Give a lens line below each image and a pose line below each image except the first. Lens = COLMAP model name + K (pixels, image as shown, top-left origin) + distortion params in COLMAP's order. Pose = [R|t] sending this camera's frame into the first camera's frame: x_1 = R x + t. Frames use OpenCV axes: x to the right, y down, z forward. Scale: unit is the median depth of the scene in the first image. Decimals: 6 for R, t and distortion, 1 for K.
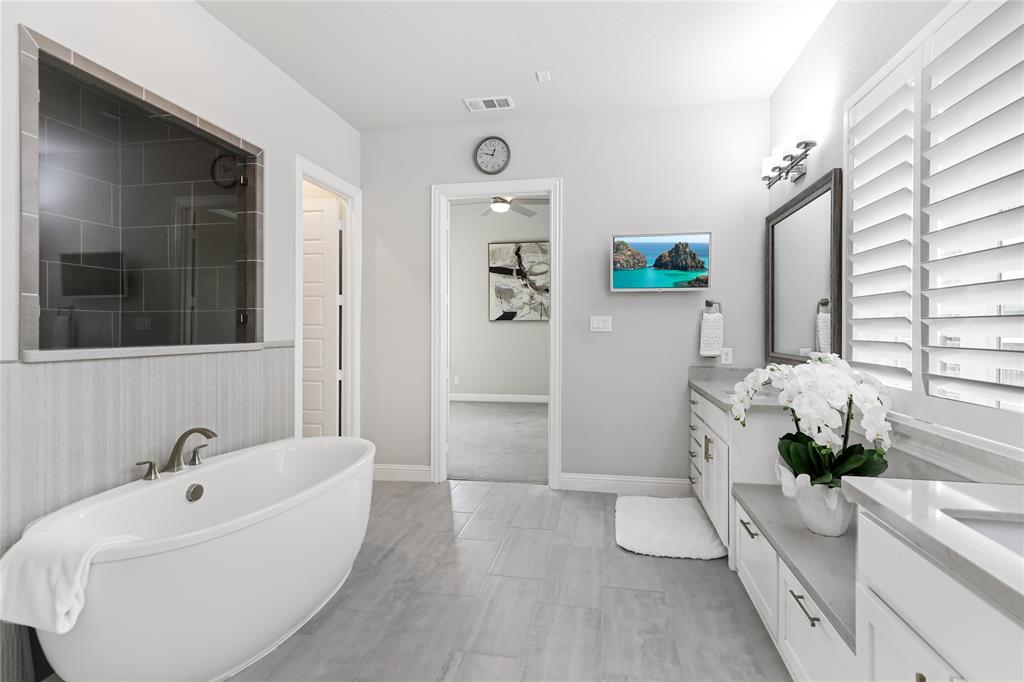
lens RADIAL K [[478.8, 0, 512.0], [0, 478.8, 341.0], [0, 0, 1]] dist [0.000559, 0.000093]
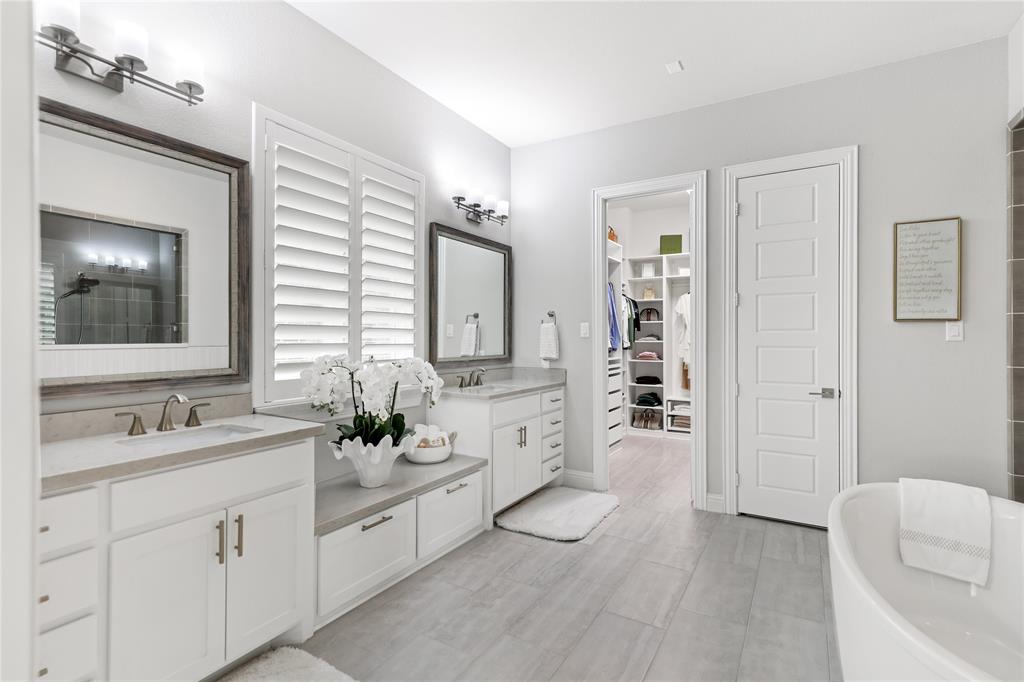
lens RADIAL K [[478.8, 0, 512.0], [0, 478.8, 341.0], [0, 0, 1]] dist [0.000559, 0.000093]
pose [[-0.941252, -0.003755, 0.337684, -0.159713], [0.005978, 0.999596, 0.027779, -0.044752], [-0.337652, 0.028166, -0.940850, 2.053183]]
